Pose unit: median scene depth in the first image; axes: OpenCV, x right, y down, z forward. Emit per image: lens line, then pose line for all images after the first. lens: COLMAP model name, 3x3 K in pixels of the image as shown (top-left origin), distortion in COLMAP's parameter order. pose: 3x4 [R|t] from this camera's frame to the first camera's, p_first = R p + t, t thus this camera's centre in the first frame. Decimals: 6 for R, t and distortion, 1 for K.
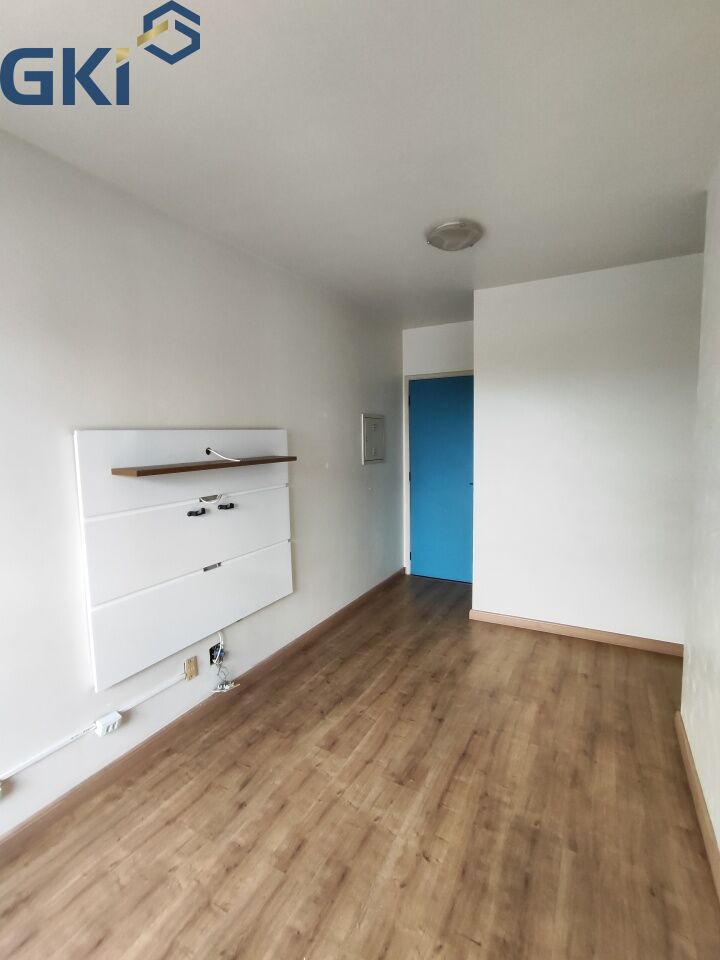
lens RADIAL K [[438.4, 0, 363.0], [0, 438.4, 480.3], [0, 0, 1]] dist [-0.000544, 0.000238]
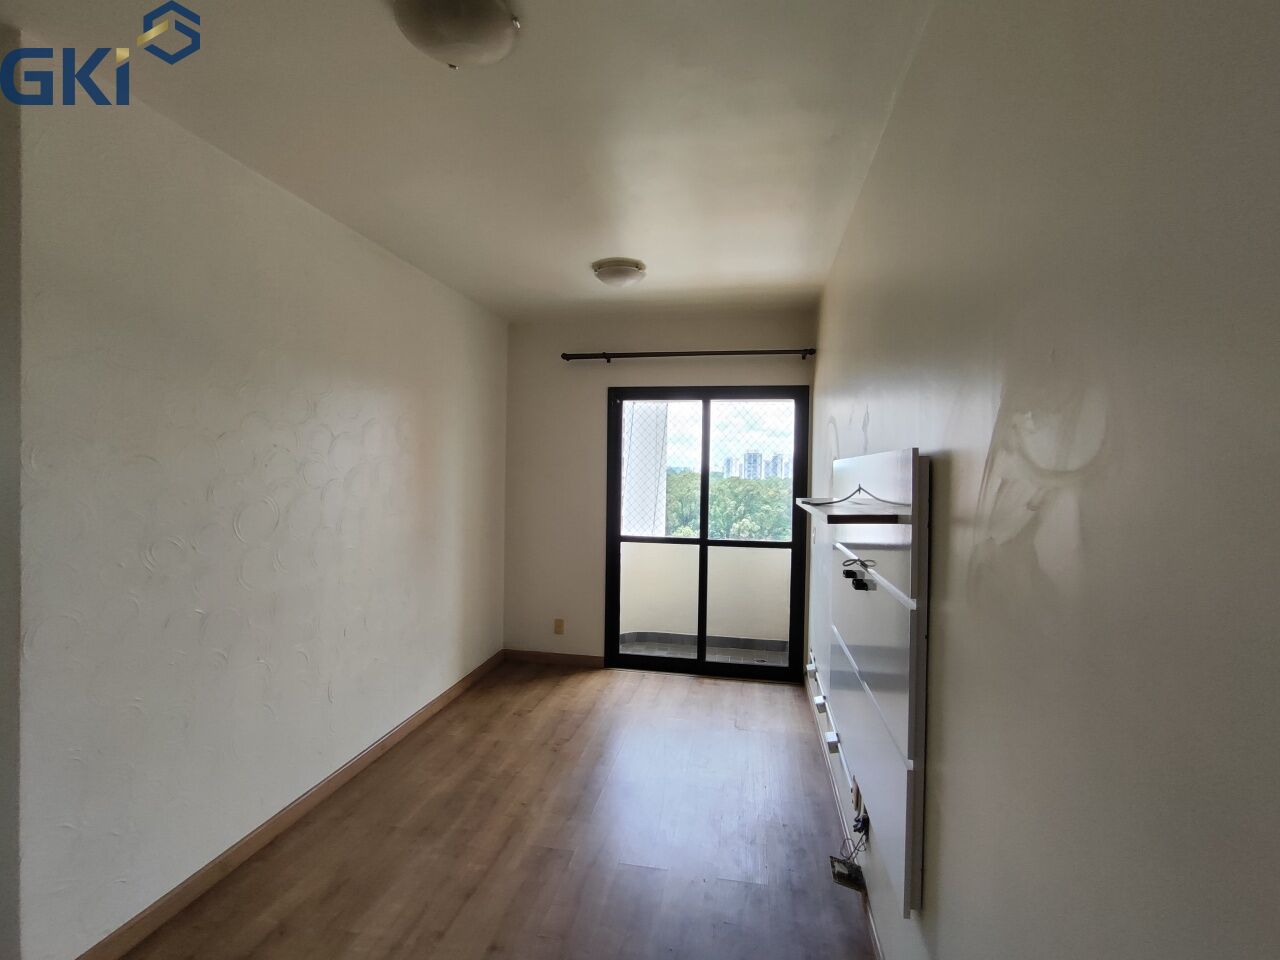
lens RADIAL K [[575.4, 0, 640.0], [0, 575.4, 480.0], [0, 0, 1]] dist [0.001158, 0.000880]
pose [[-0.950228, 0.011725, -0.311335, 0.249628], [-0.025155, 0.993142, 0.114178, -0.191856], [0.310539, 0.116327, -0.943416, 1.927791]]
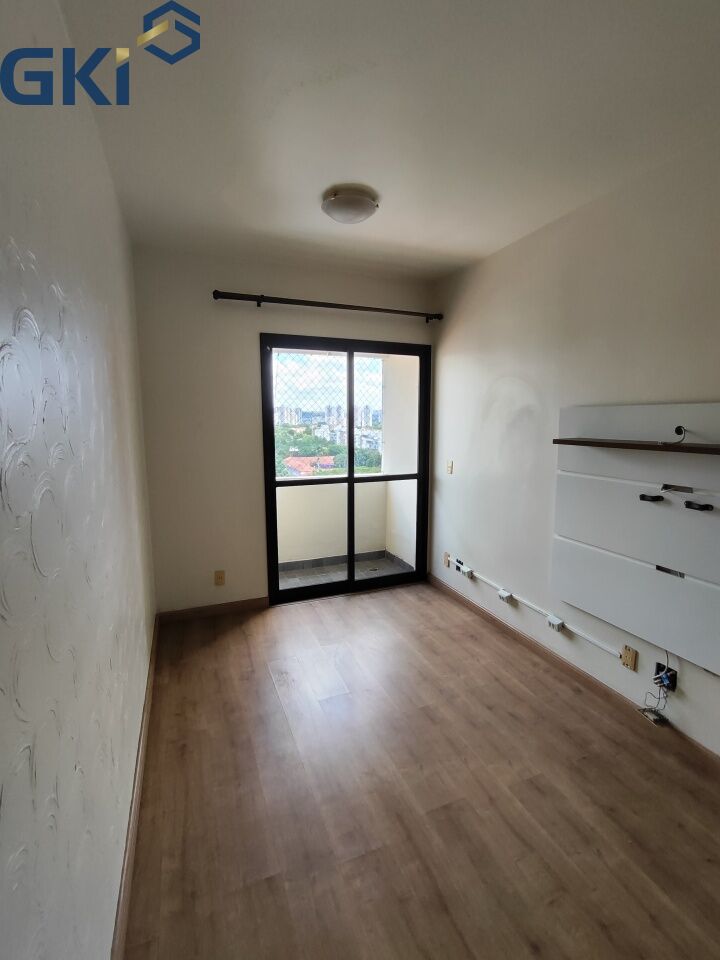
lens RADIAL K [[431.5, 0, 362.3], [0, 431.5, 476.6], [0, 0, 1]] dist [0.001158, 0.000880]
pose [[-0.629219, 0.127108, -0.766764, 0.721848], [-0.060399, 0.975557, 0.211285, -0.131282], [0.774877, 0.179257, -0.606162, 1.181283]]
